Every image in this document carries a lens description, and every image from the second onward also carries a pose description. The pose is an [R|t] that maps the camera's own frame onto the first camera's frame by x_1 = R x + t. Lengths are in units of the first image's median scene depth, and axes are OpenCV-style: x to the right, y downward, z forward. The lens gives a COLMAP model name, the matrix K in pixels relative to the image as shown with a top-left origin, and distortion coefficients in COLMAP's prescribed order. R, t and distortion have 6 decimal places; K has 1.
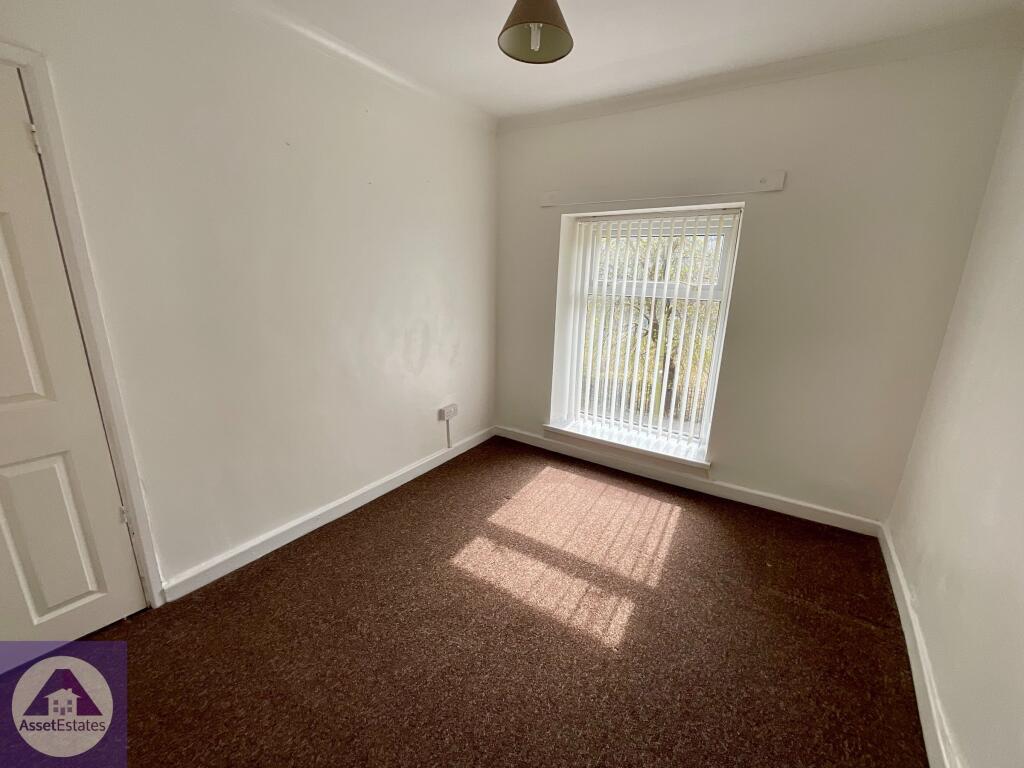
lens RADIAL K [[412.8, 0, 512.0], [0, 412.8, 384.0], [0, 0, 1]] dist [-0.000124, 0.000053]
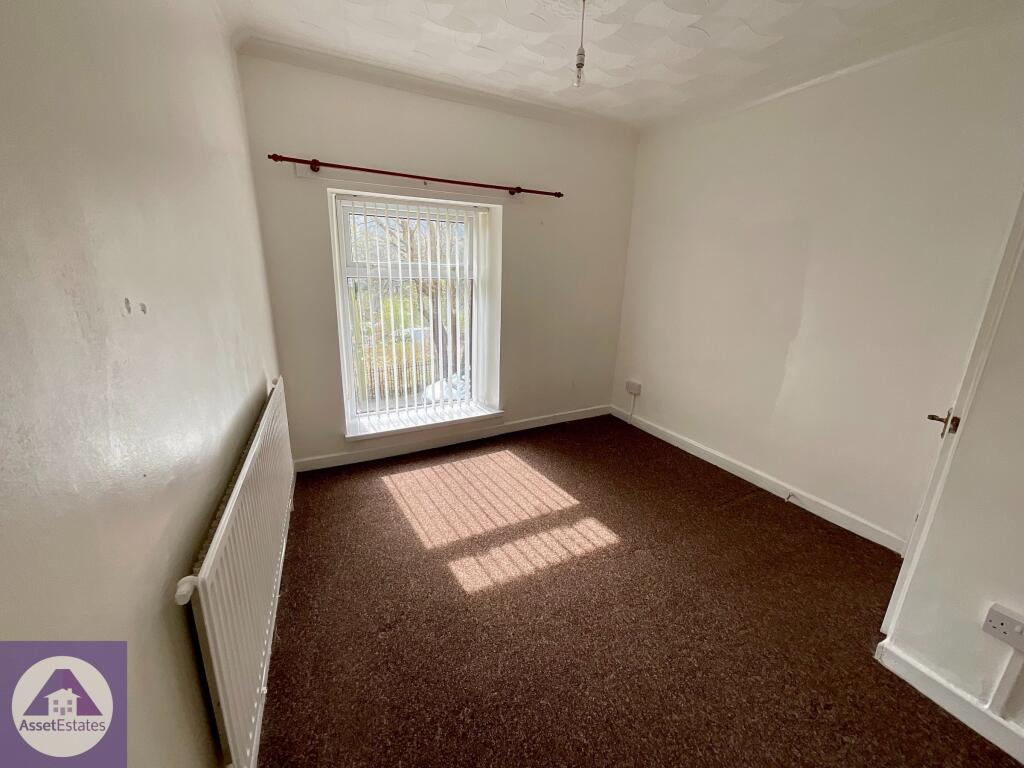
lens RADIAL K [[415.5, 0, 513.0], [0, 415.5, 374.1], [0, 0, 1]] dist [-0.000185, 0.000048]
pose [[0.467060, -0.234411, 0.852588, -0.526172], [0.207609, 0.966338, 0.151954, -0.094370], [-0.859508, 0.106033, 0.500003, 0.325725]]
